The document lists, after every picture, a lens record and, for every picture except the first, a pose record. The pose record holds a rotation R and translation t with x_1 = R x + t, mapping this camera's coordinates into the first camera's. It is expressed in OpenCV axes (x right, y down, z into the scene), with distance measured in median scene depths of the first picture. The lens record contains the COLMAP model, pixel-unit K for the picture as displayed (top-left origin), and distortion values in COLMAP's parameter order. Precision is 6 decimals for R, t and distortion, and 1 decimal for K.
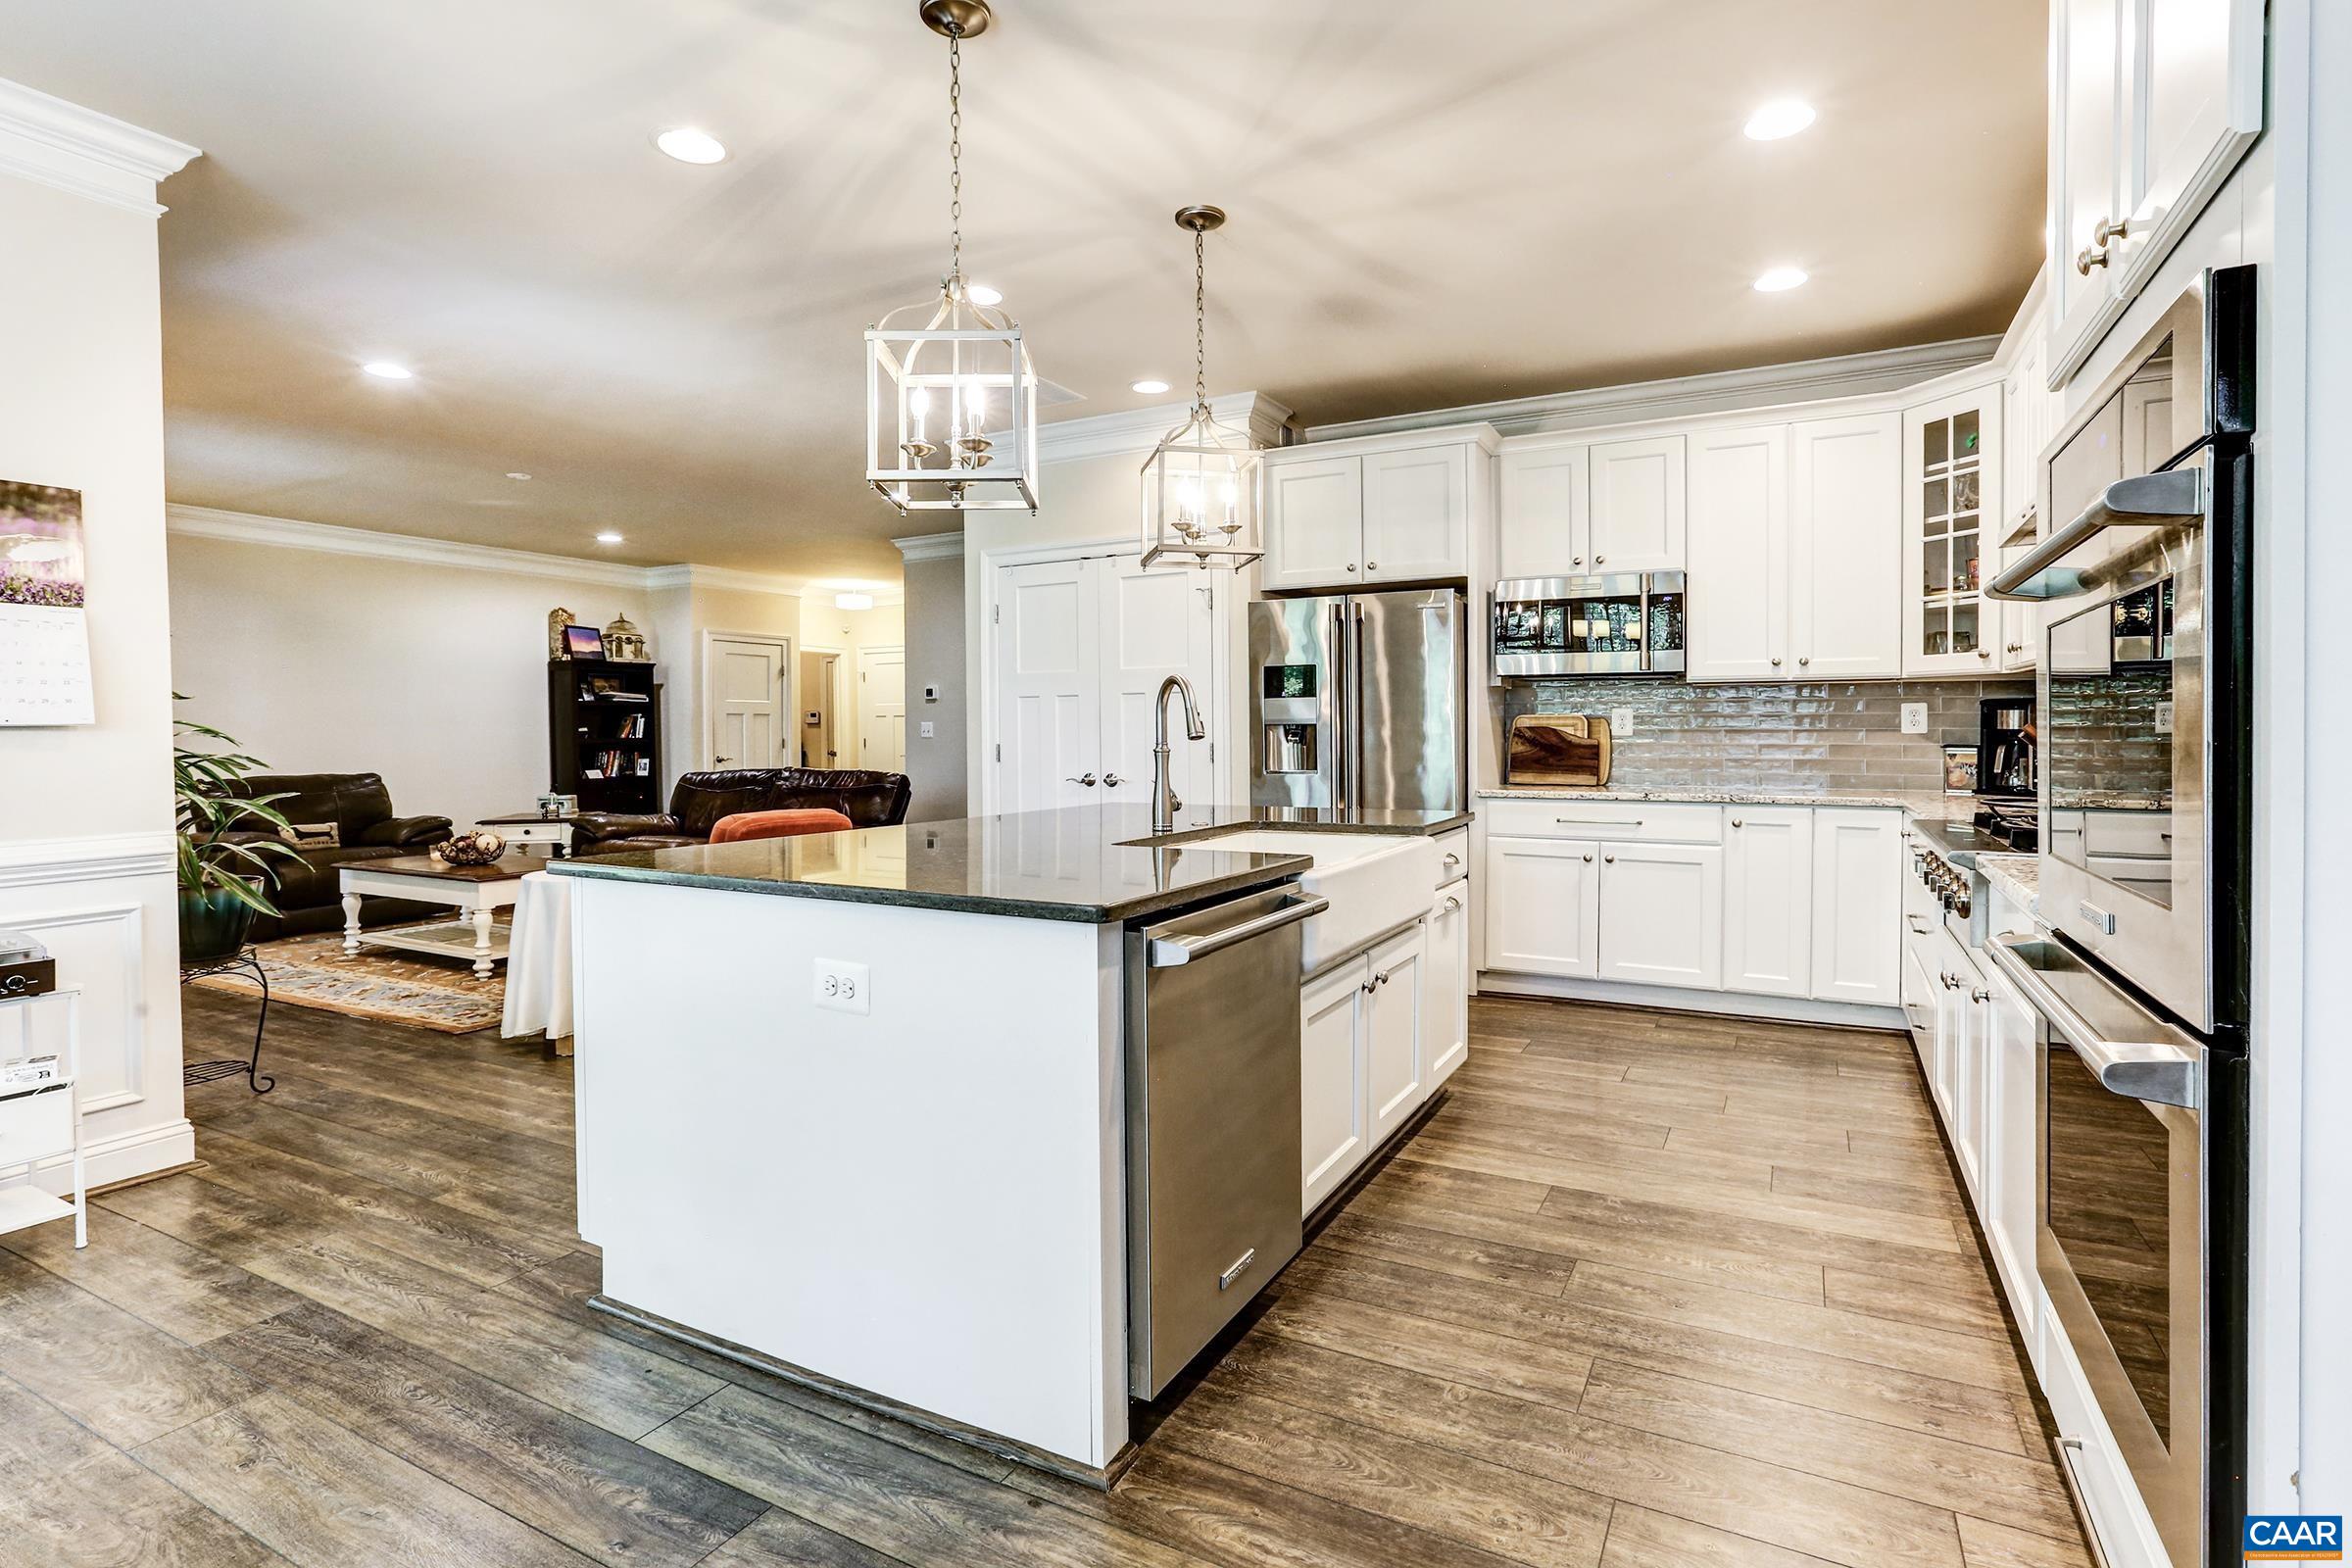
lens RADIAL K [[1127.1, 0, 1269.9], [0, 1127.1, 747.9], [0, 0, 1]] dist [-0.015956, 0.010415]
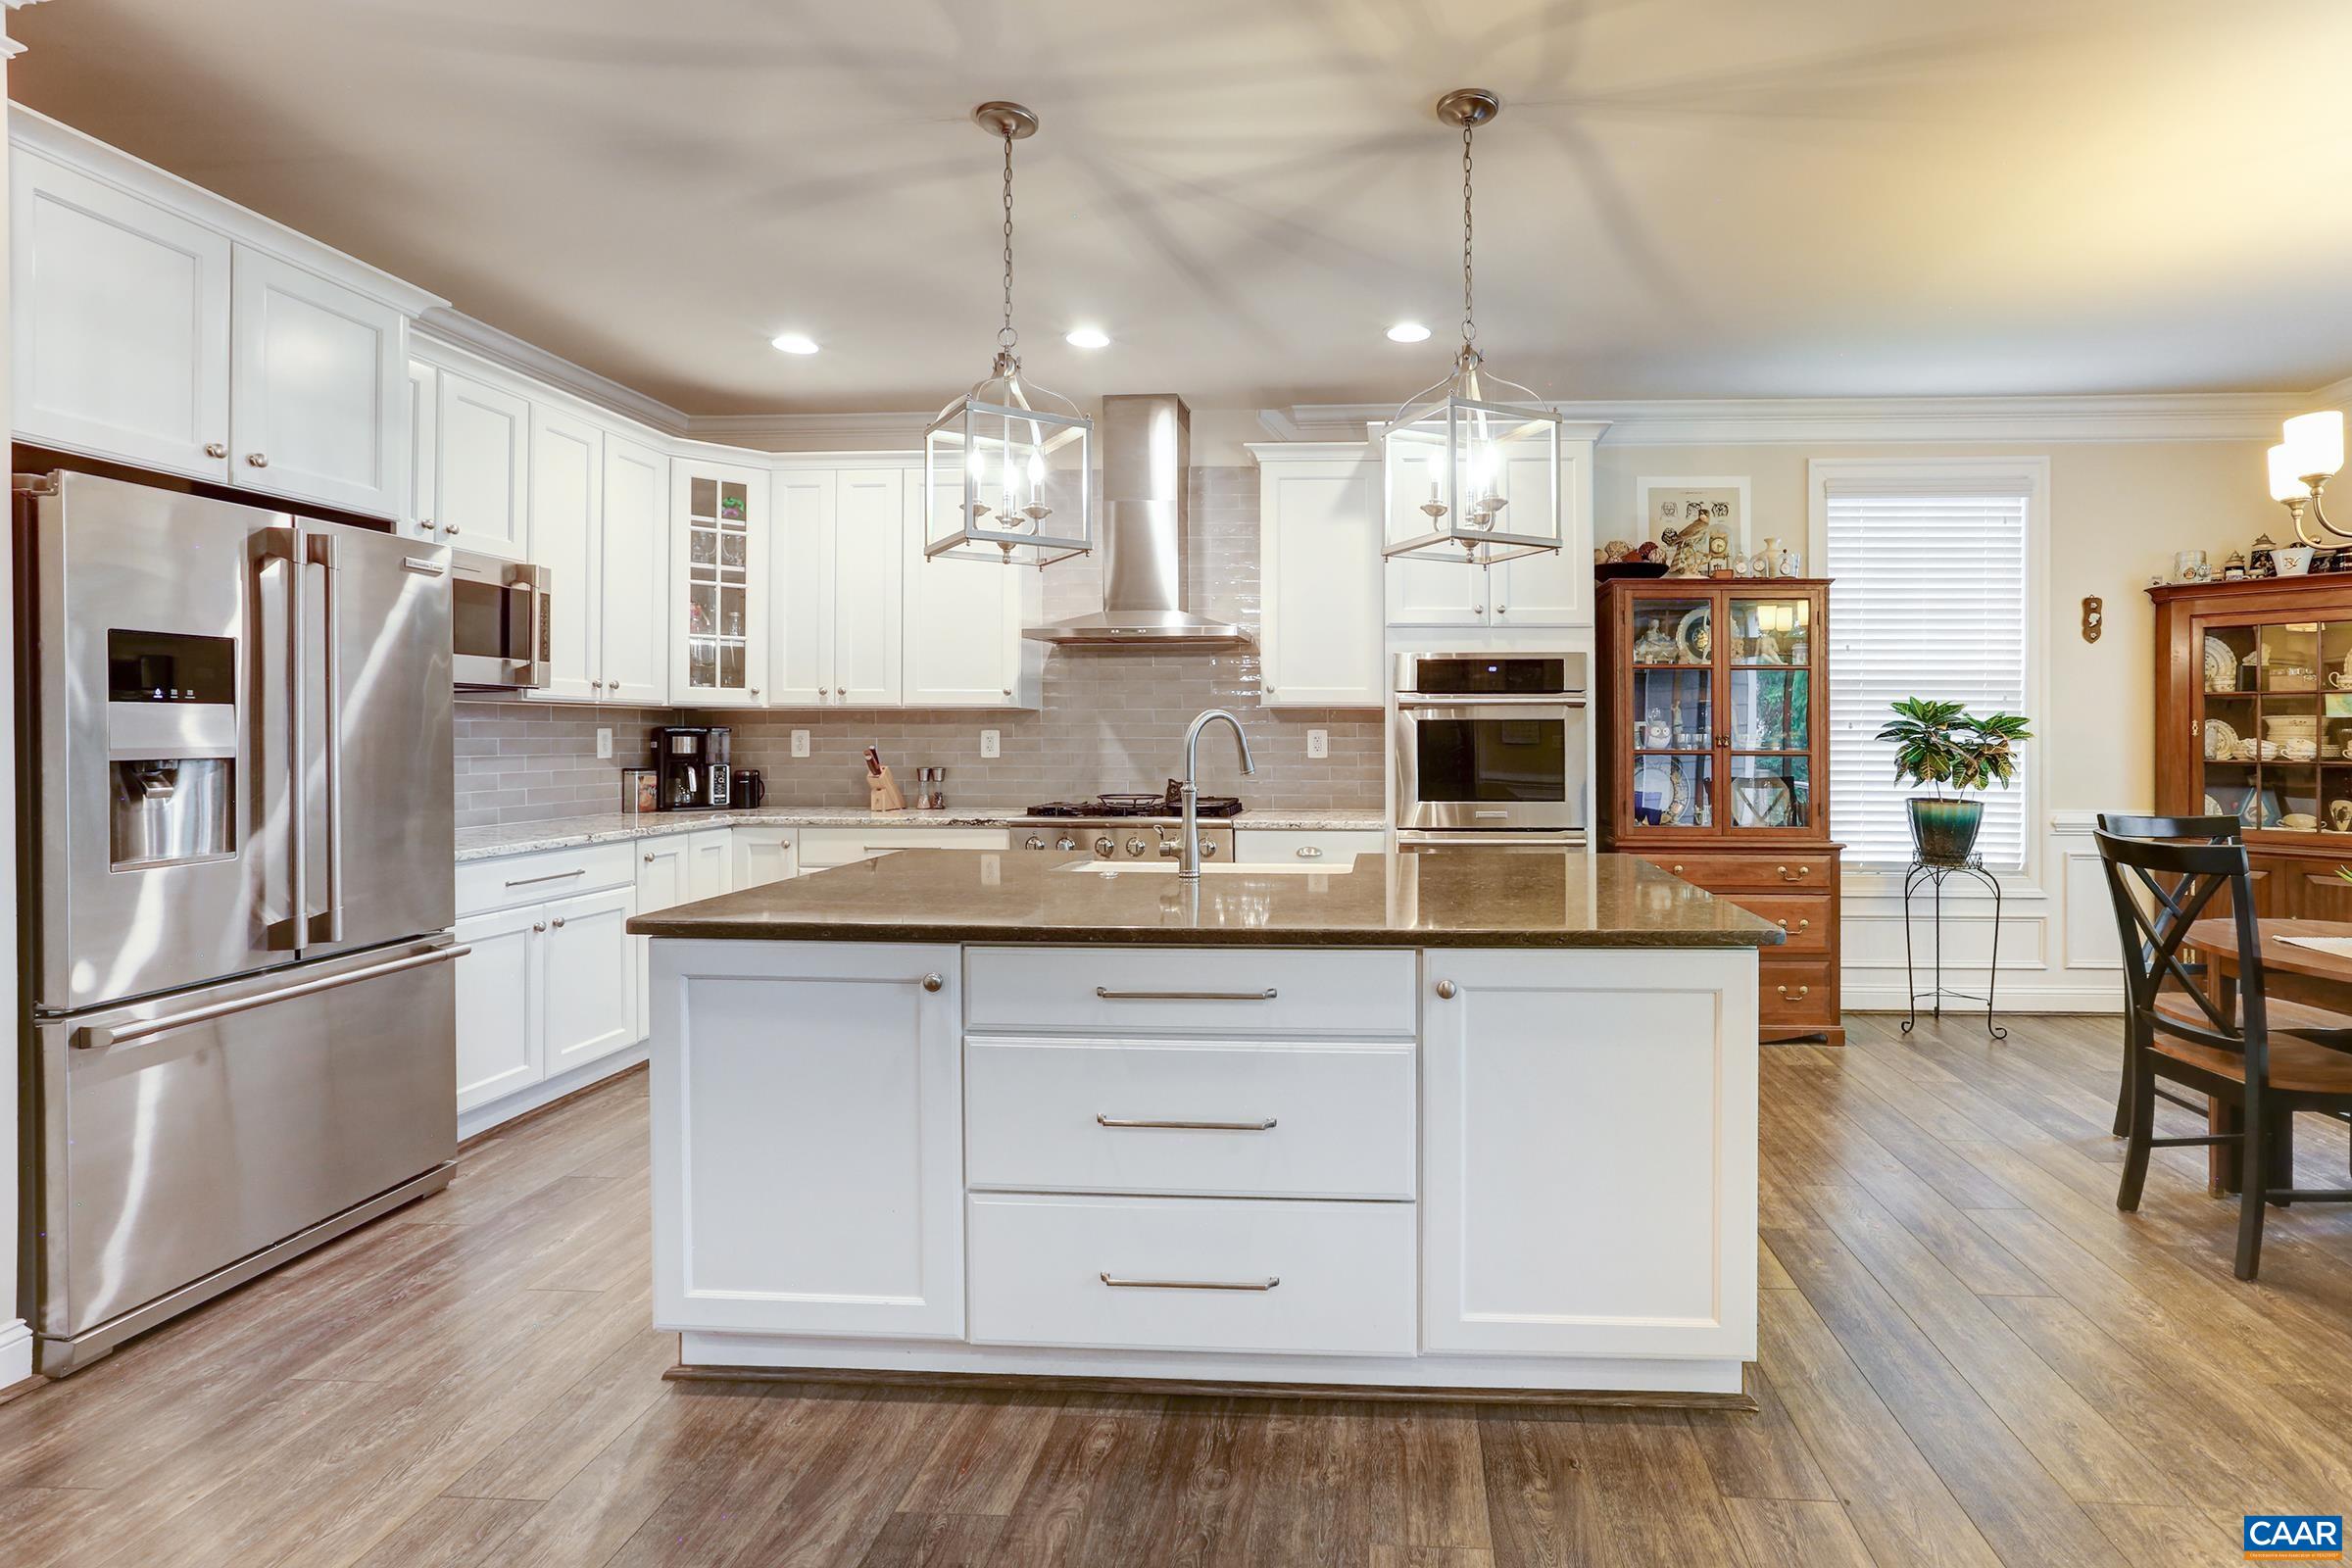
lens RADIAL K [[1127.1, 0, 1321.5], [0, 1127.1, 725.7], [0, 0, 1]] dist [-0.015956, 0.010415]
pose [[-0.394922, 0.007762, 0.918682, -0.696605], [0.018153, 0.999835, -0.000645, -0.032668], [-0.918535, 0.016422, -0.394998, 0.894375]]
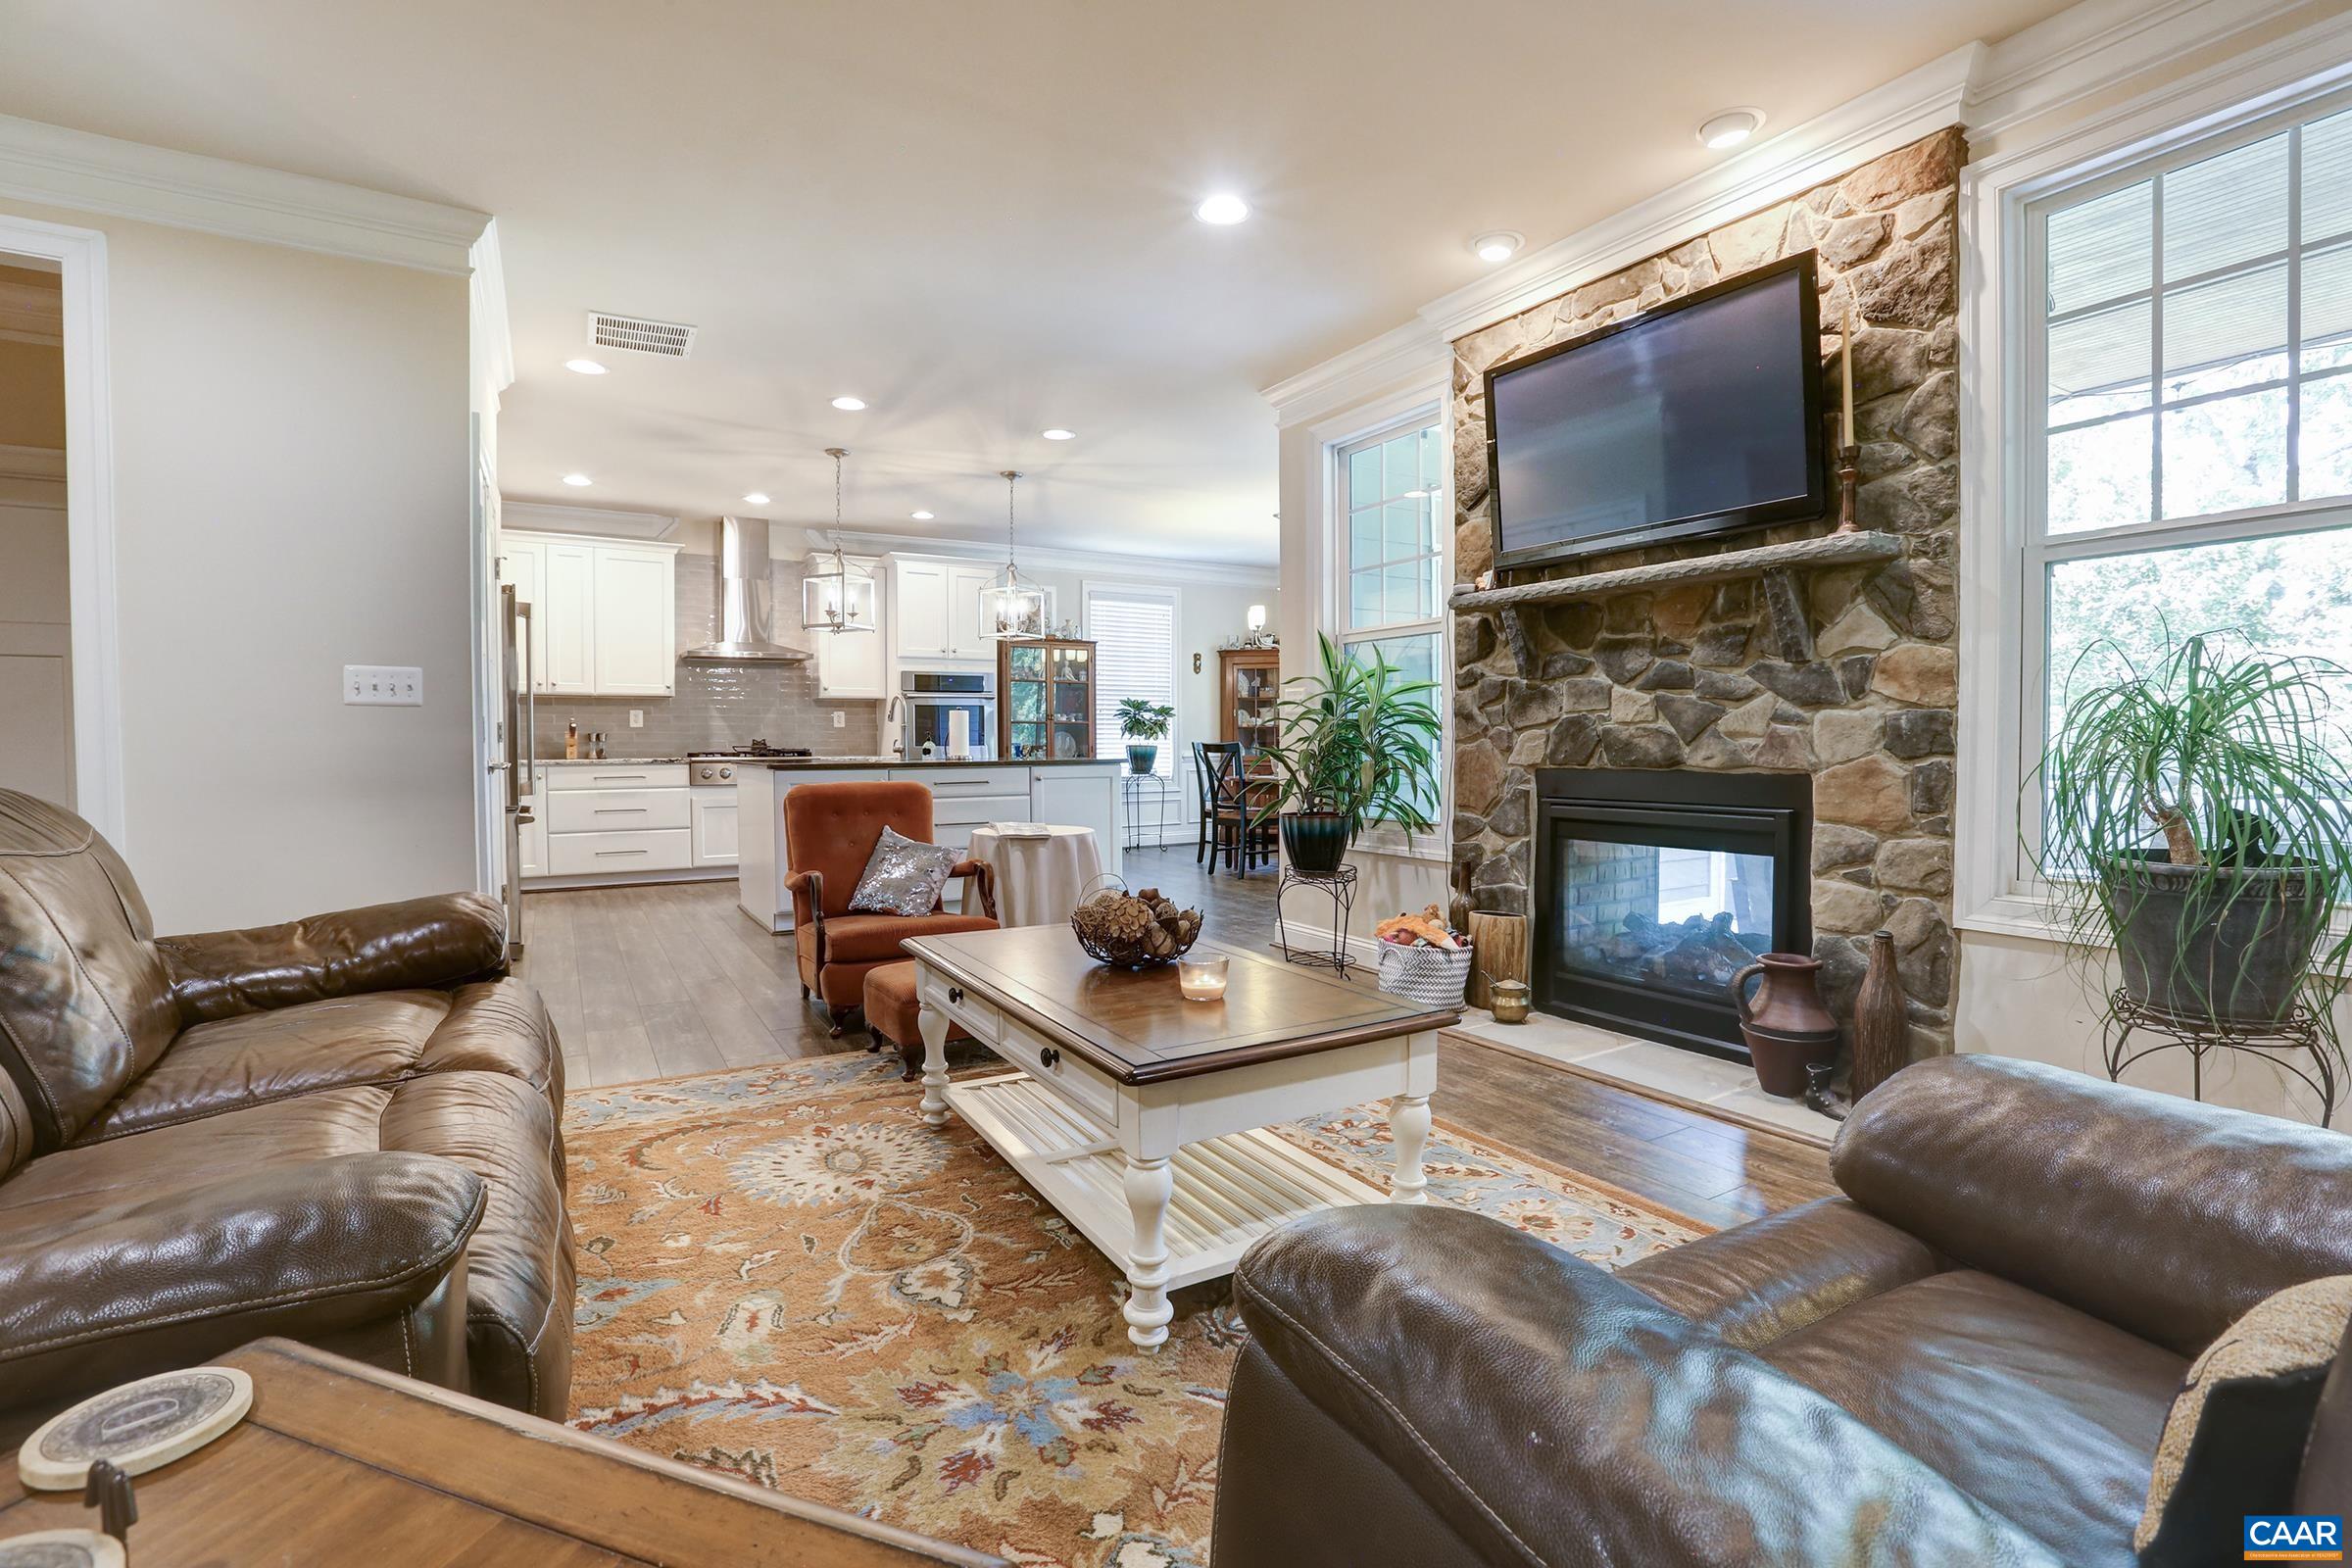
lens RADIAL K [[1127.1, 0, 1164.8], [0, 1127.1, 761.3], [0, 0, 1]] dist [-0.015956, 0.010415]
pose [[-0.831892, 0.001430, 0.554935, -1.303457], [0.020565, 0.999389, 0.028254, 0.018496], [-0.554556, 0.034917, -0.831414, 1.875731]]
